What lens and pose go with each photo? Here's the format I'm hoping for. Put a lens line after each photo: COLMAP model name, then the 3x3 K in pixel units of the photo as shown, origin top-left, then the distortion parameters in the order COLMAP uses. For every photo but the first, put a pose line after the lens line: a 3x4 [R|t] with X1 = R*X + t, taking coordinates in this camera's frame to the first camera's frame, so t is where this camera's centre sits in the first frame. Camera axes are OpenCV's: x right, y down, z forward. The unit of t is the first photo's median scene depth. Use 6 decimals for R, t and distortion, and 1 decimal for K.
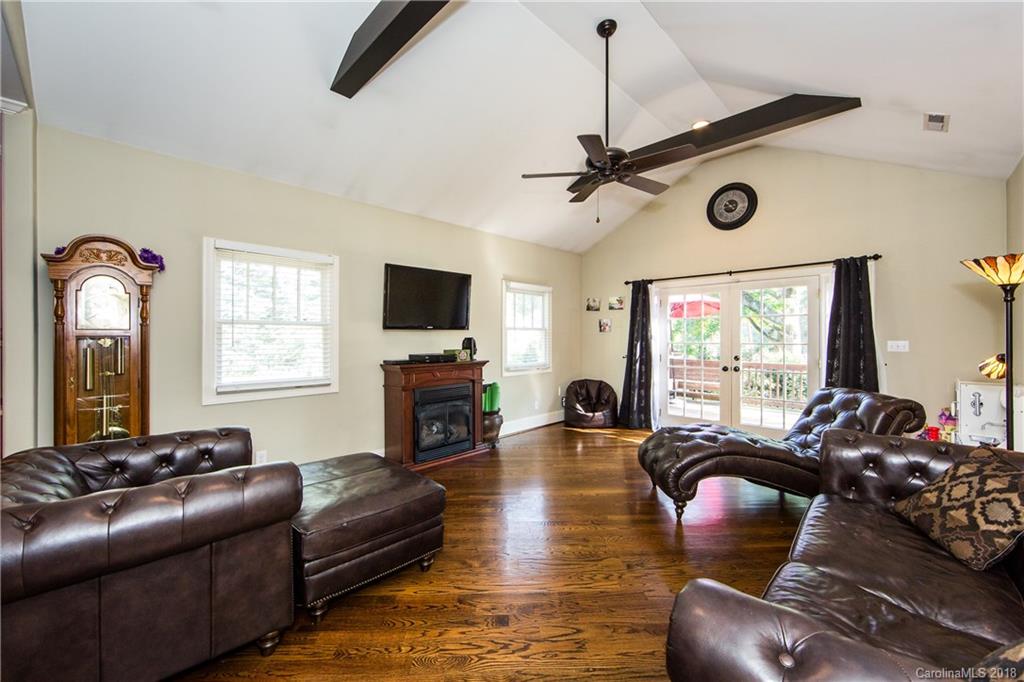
lens RADIAL K [[408.5, 0, 495.5], [0, 408.5, 340.7], [0, 0, 1]] dist [-0.003950, 0.001471]
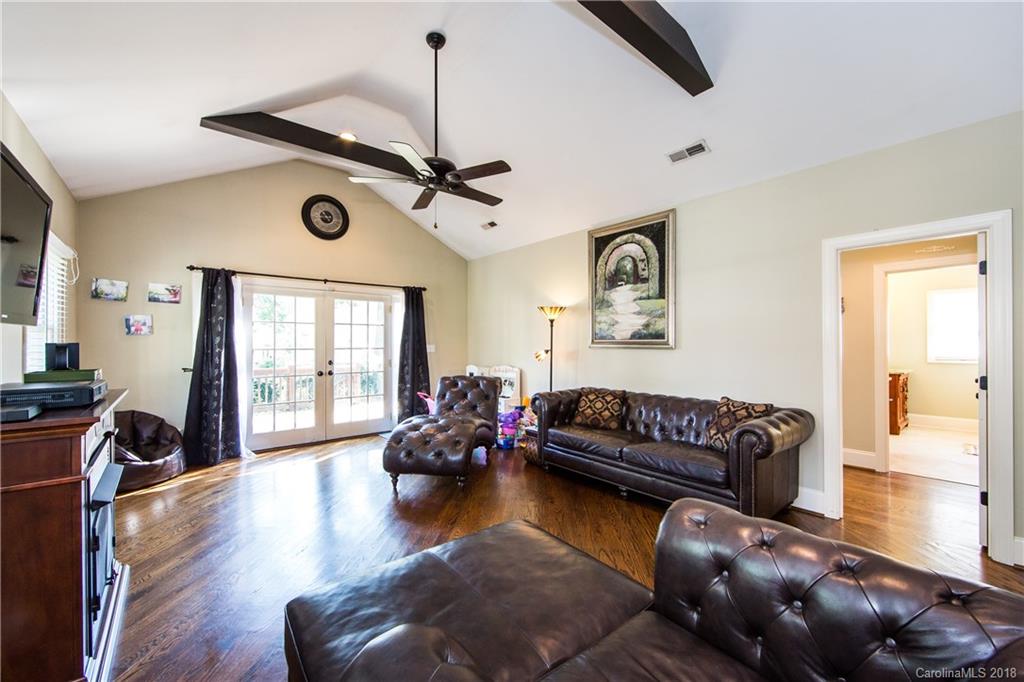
lens RADIAL K [[408.5, 0, 542.8], [0, 408.5, 343.4], [0, 0, 1]] dist [-0.003950, 0.001471]
pose [[0.045251, 0.000846, 0.998975, -0.430045], [0.010687, 0.999942, -0.001331, 0.000241], [-0.998918, 0.010736, 0.045239, 0.397572]]
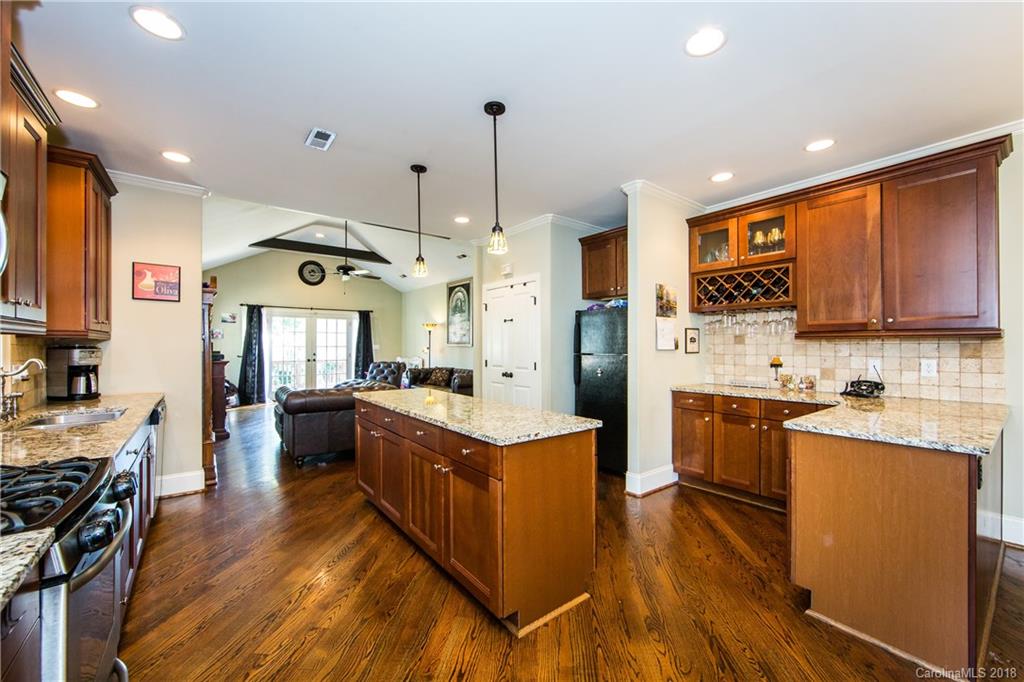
lens RADIAL K [[408.5, 0, 540.2], [0, 408.5, 346.9], [0, 0, 1]] dist [-0.003950, 0.001471]
pose [[0.093903, 0.000089, 0.995581, -1.164159], [0.007337, 0.999973, -0.000782, 0.017544], [-0.995554, 0.007378, 0.093899, -0.209144]]
